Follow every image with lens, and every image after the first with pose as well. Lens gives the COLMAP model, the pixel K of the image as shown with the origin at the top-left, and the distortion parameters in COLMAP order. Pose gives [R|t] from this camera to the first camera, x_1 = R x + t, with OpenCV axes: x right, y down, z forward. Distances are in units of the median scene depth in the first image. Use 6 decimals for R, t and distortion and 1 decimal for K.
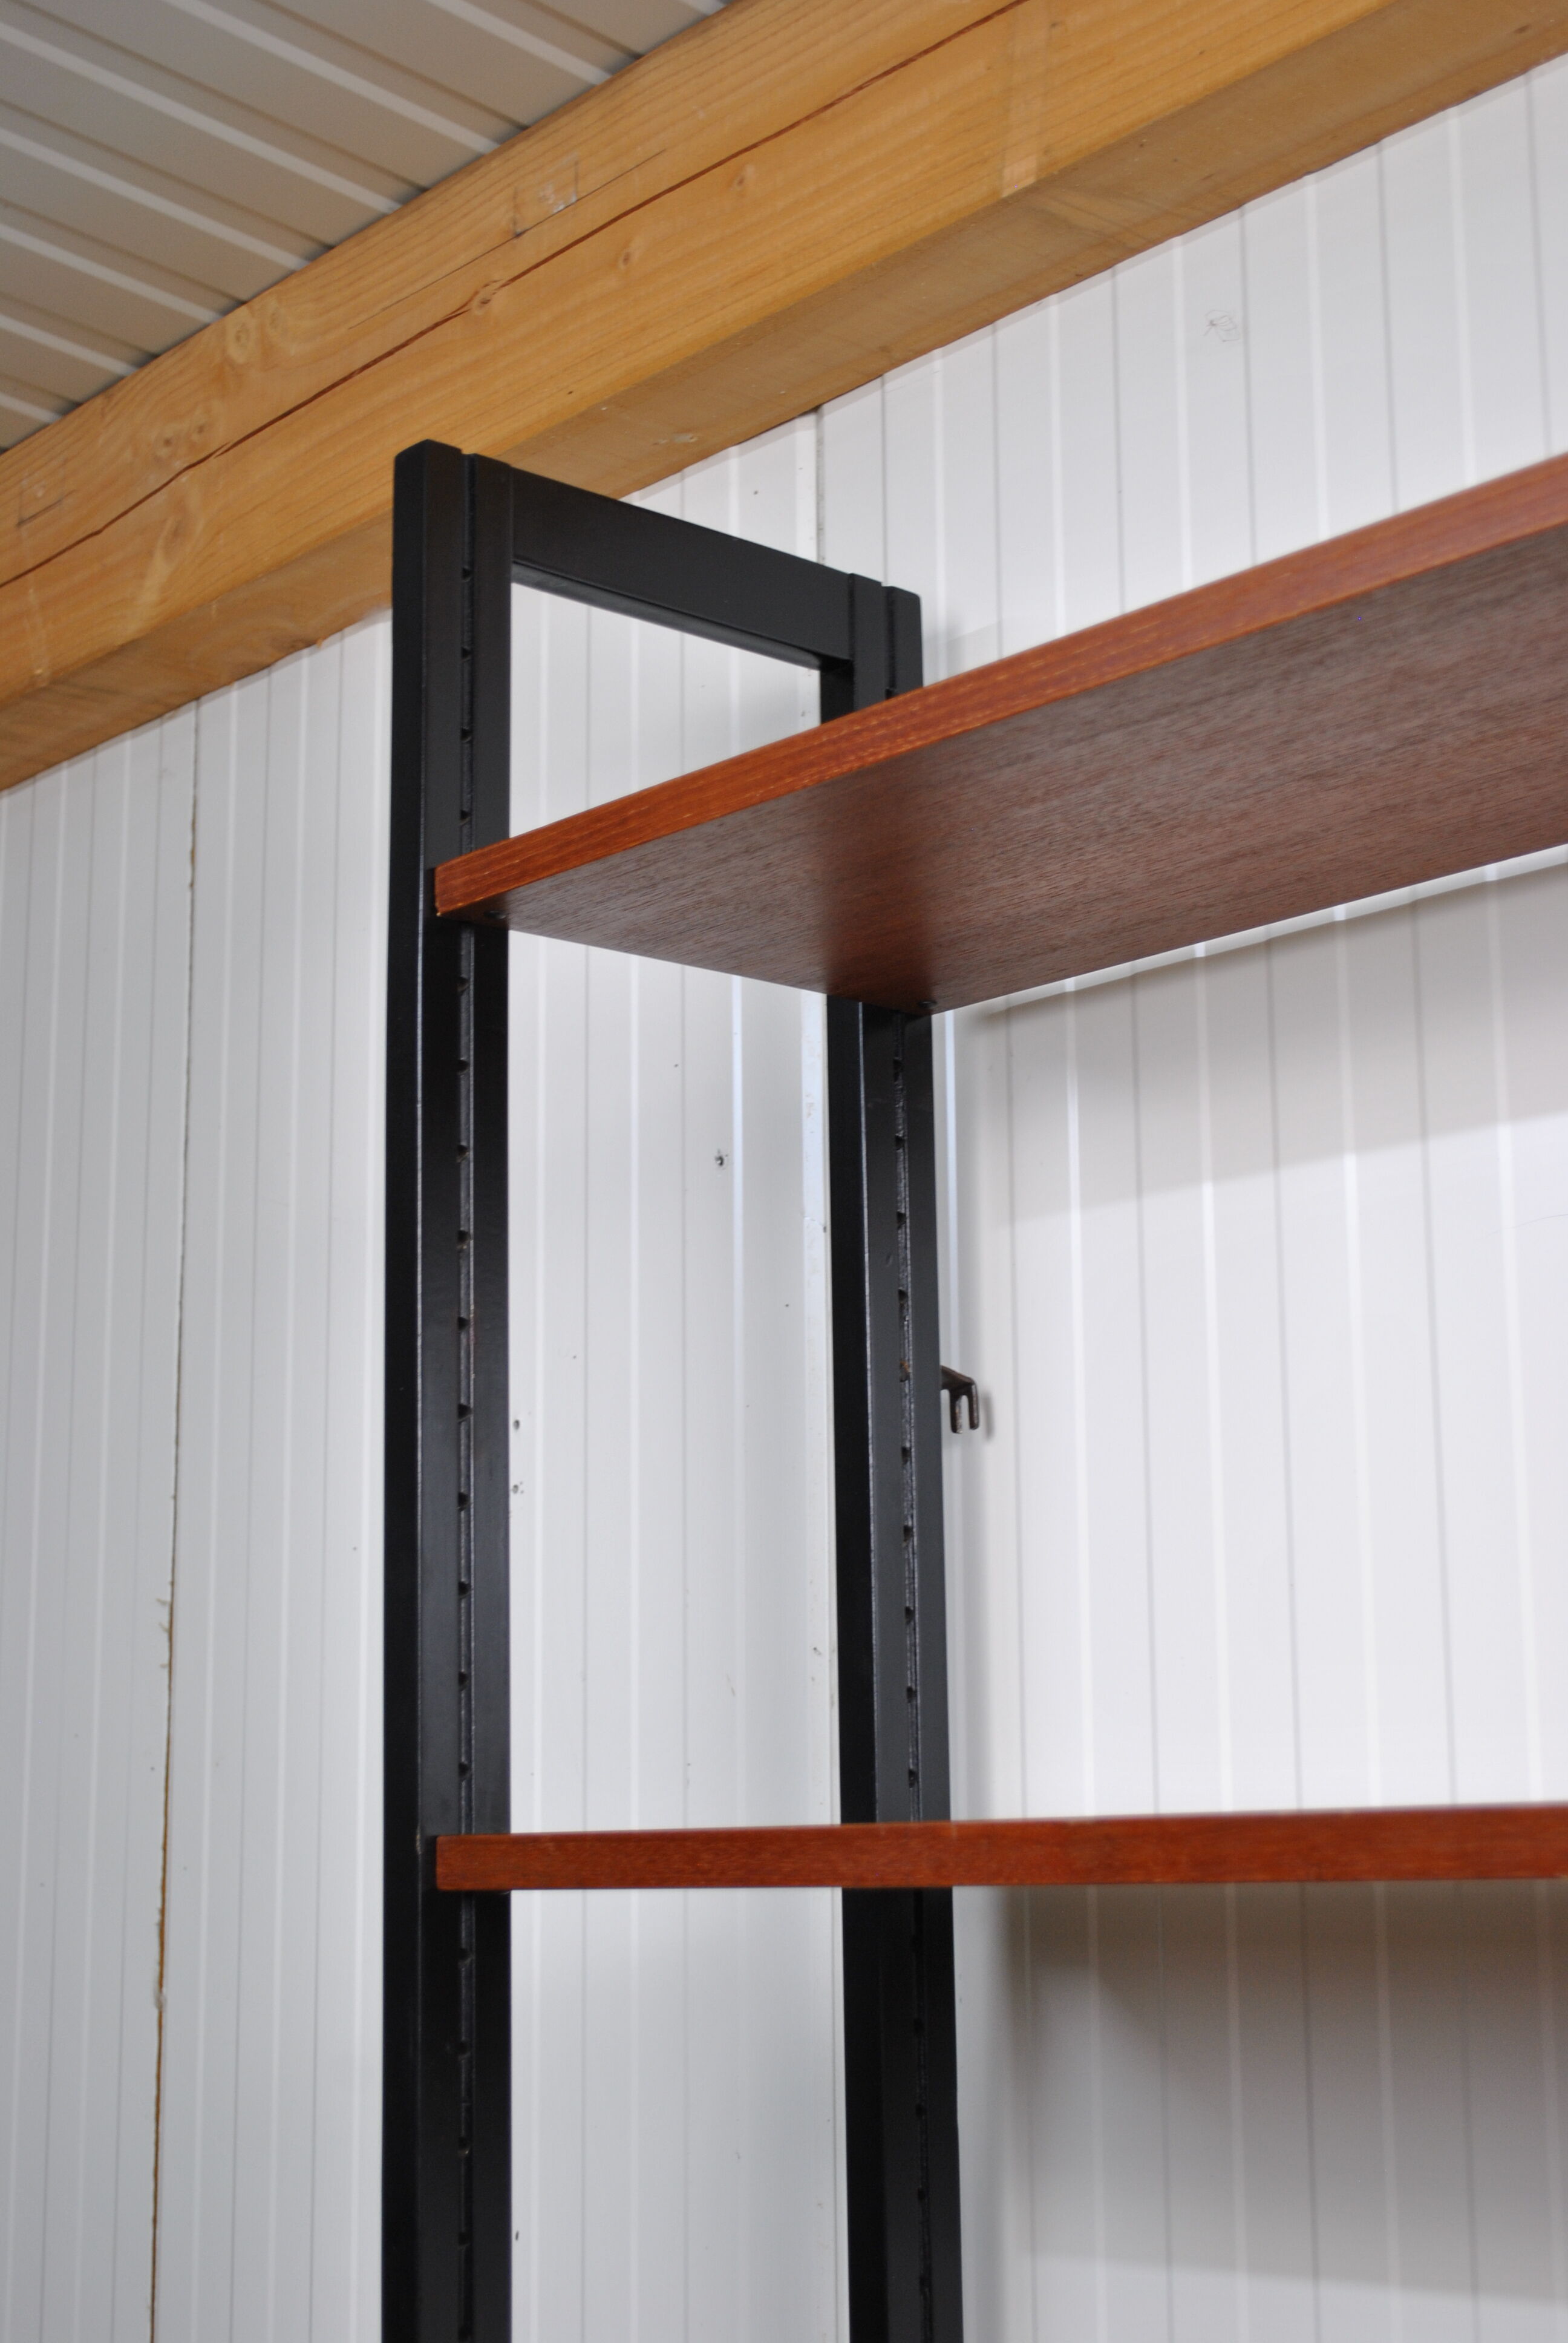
lens RADIAL K [[3682.1, 0, 645.3], [0, 3682.1, 1181.4], [0, 0, 1]] dist [-0.028657, 0.000000]
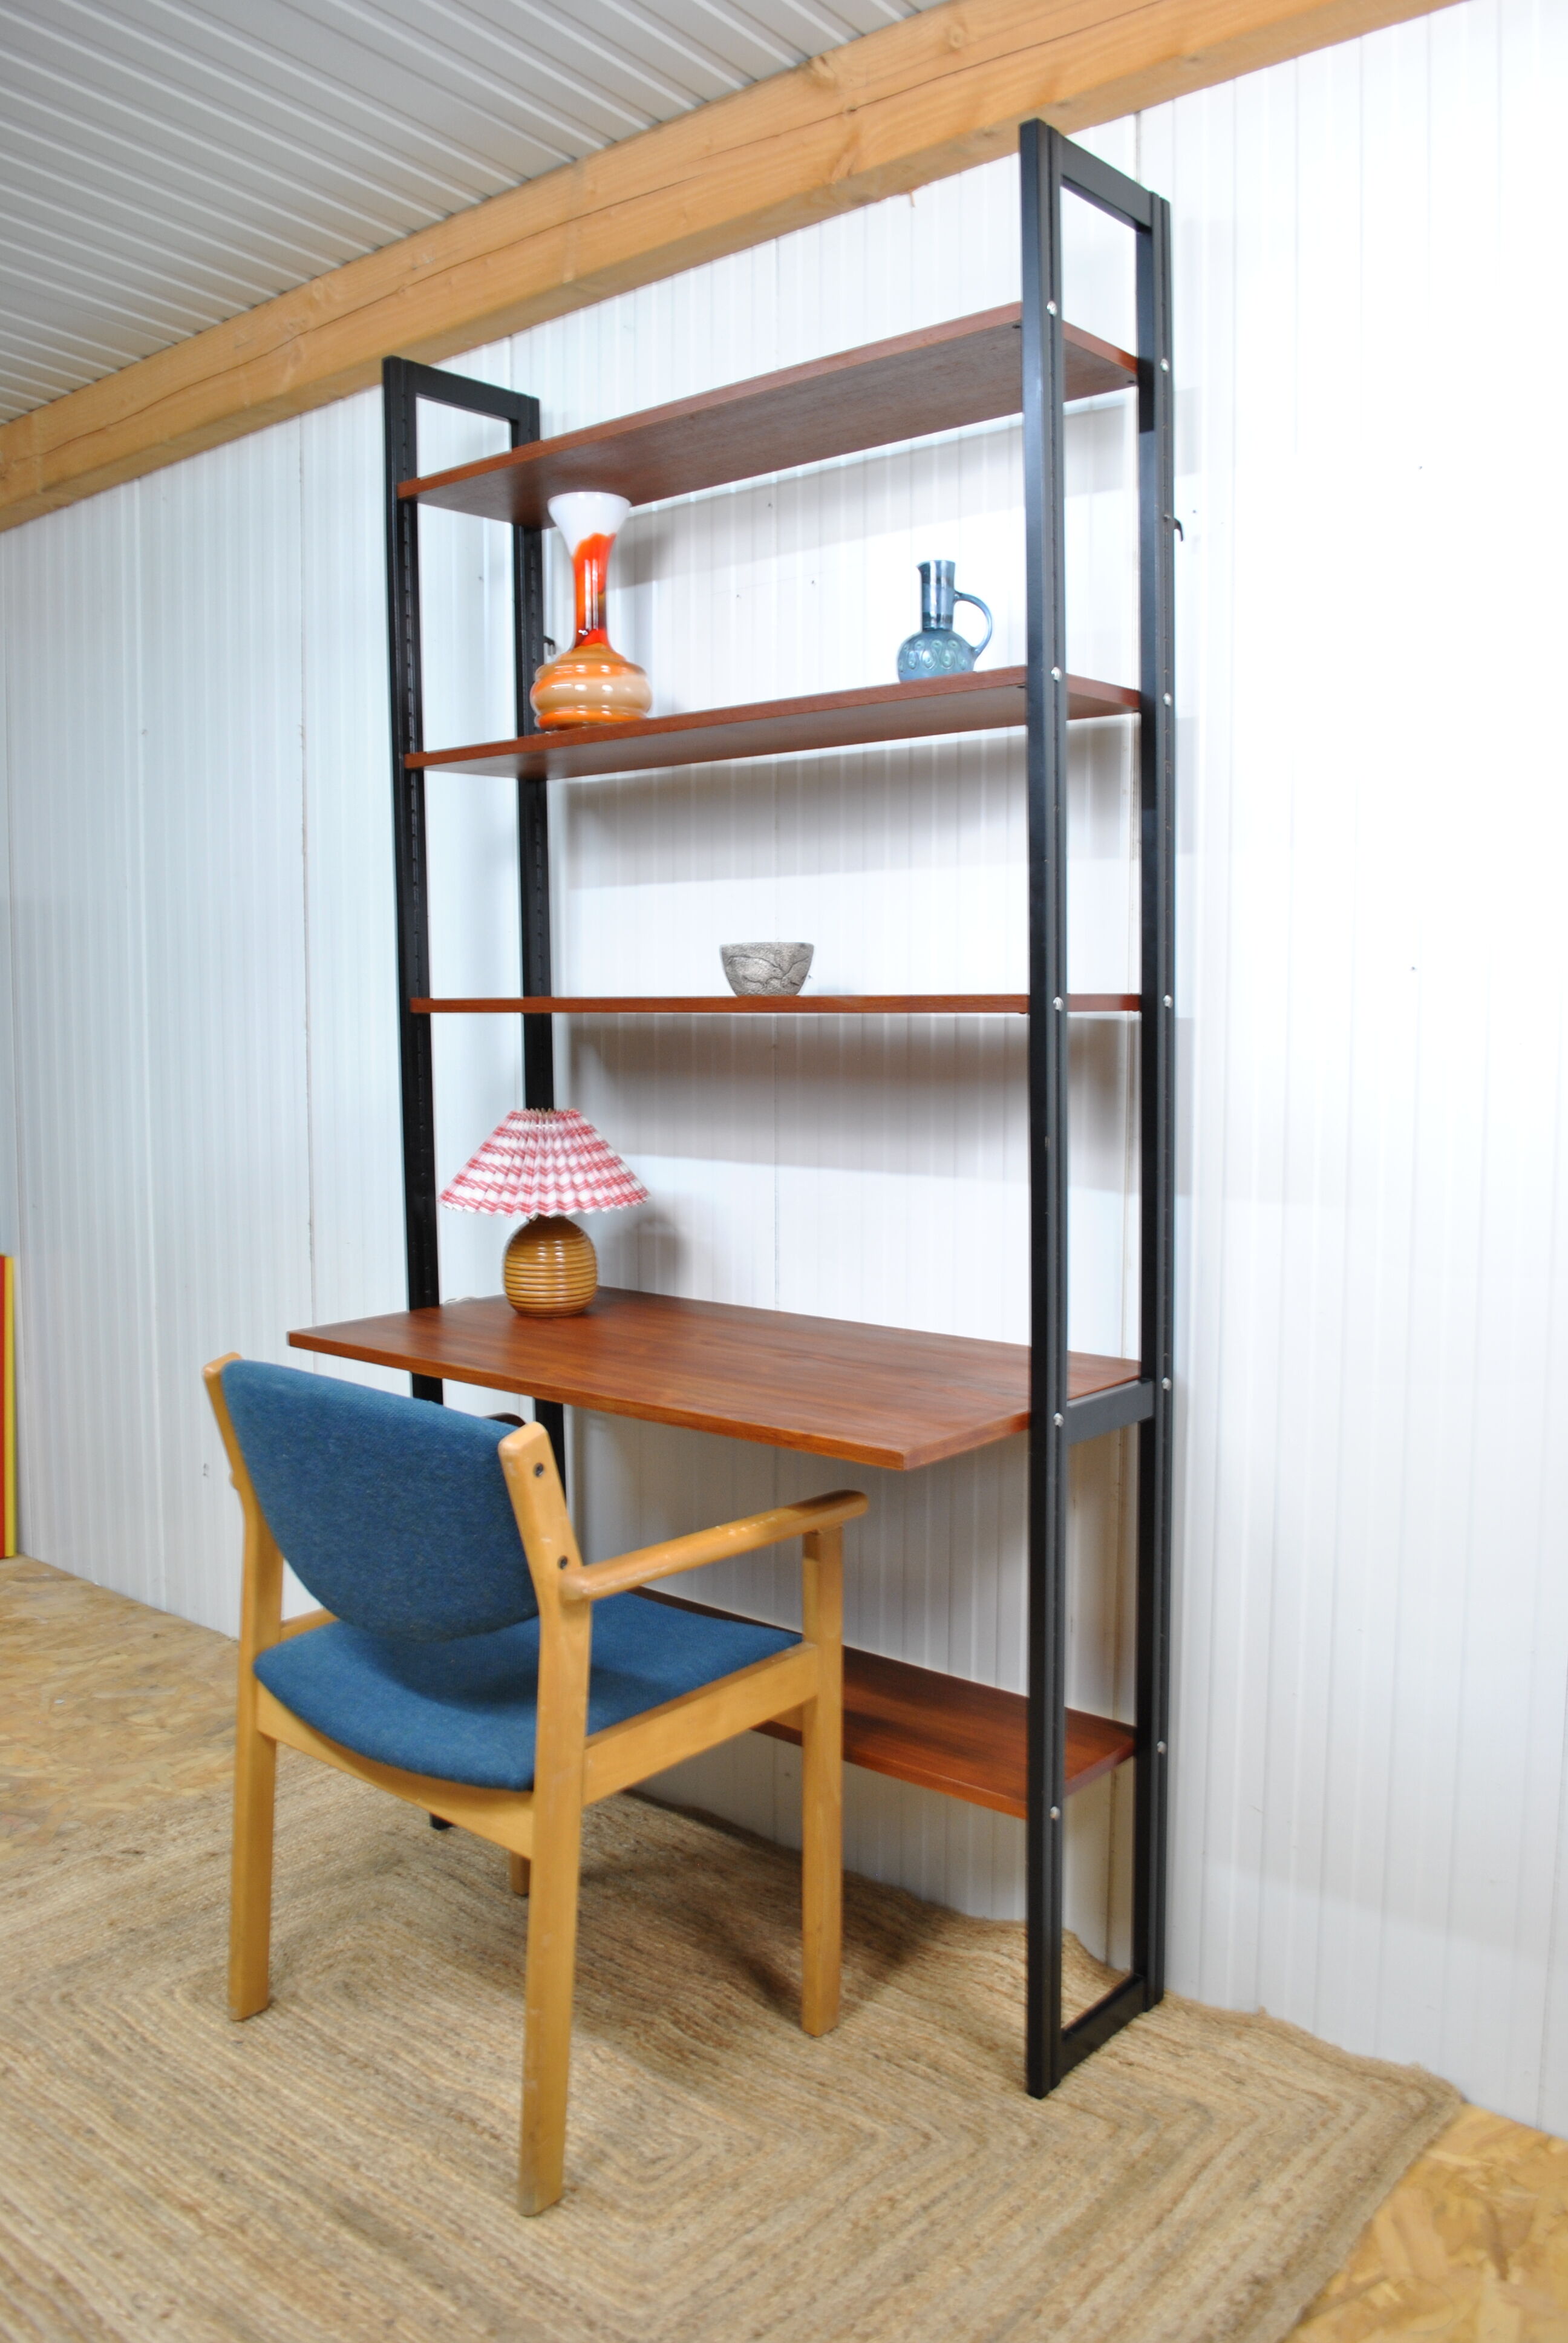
lens RADIAL K [[1842.6, 0, 792.0], [0, 1842.6, 1179.0], [0, 0, 1]] dist [-0.092596, 0.021282]
pose [[0.984237, -0.016481, 0.176084, -0.000961], [-0.034577, 0.958500, 0.282988, 0.043420], [-0.173440, -0.284616, 0.942821, -0.811621]]
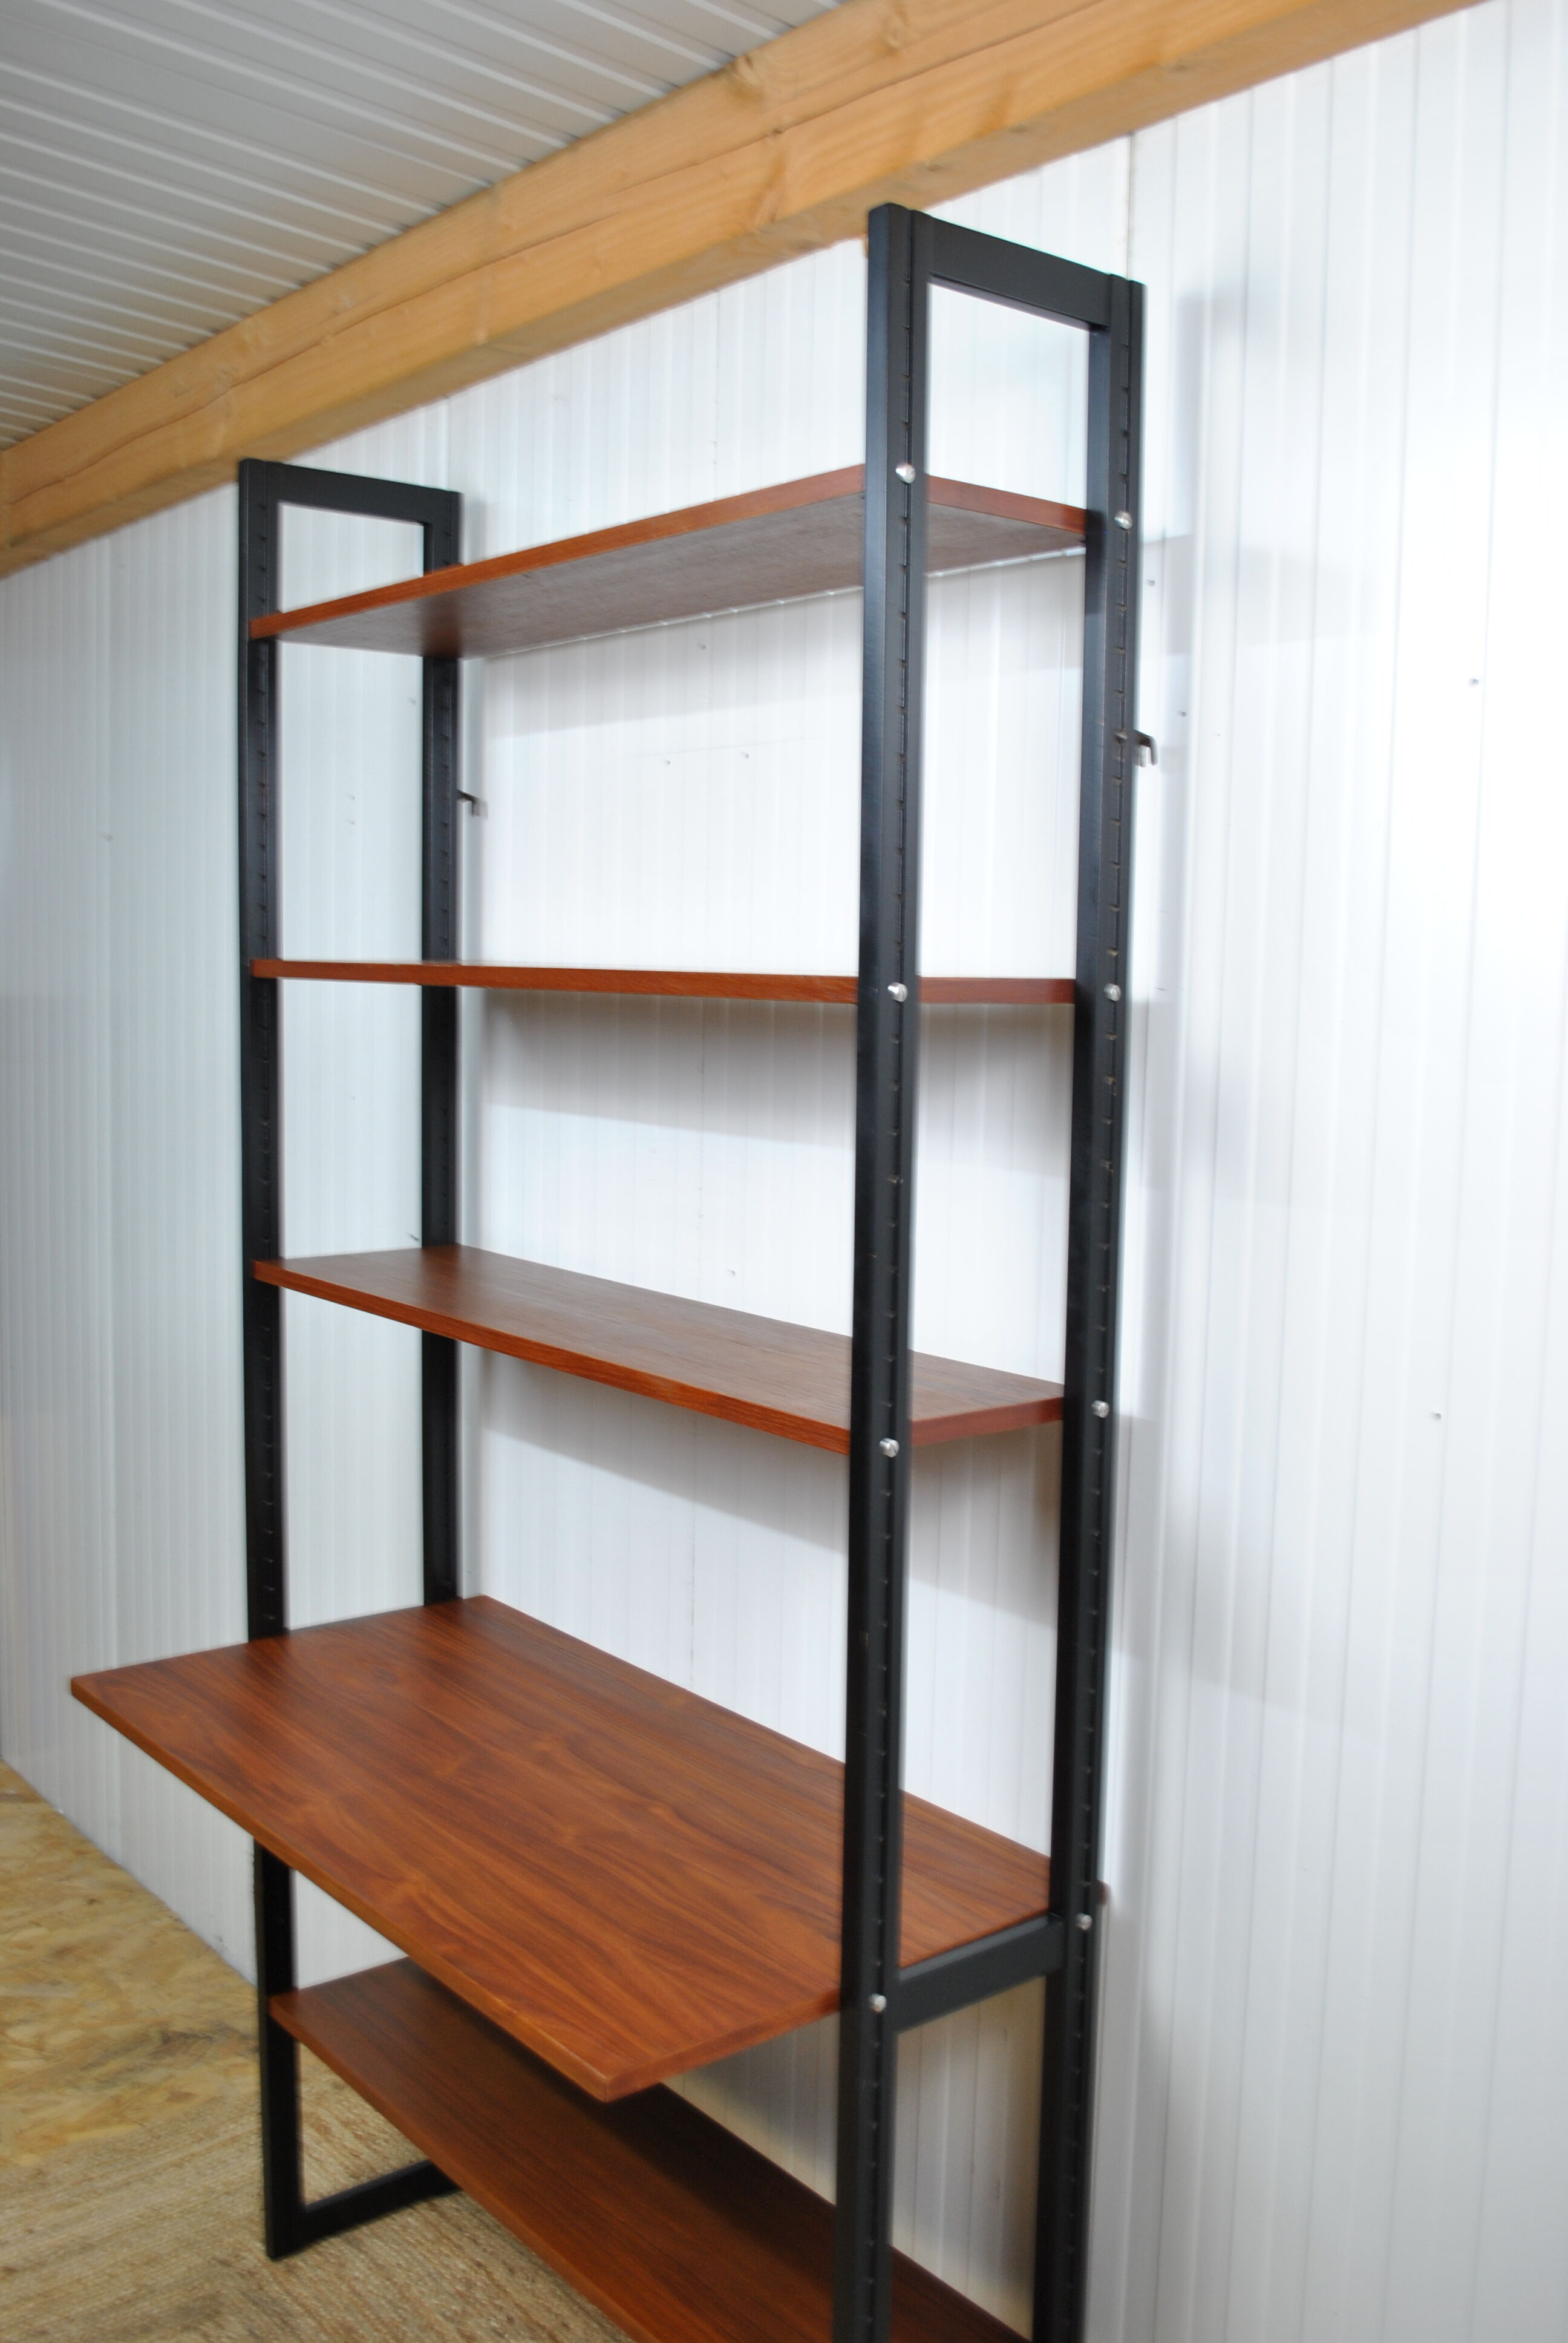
lens RADIAL K [[2107.6, 0, 780.2], [0, 2107.6, 1173.3], [0, 0, 1]] dist [-0.065776, 0.000103]
pose [[0.999767, 0.021379, -0.002909, 0.326367], [-0.019577, 0.955556, 0.294159, -0.143377], [0.009068, -0.294034, 0.955752, -0.581344]]
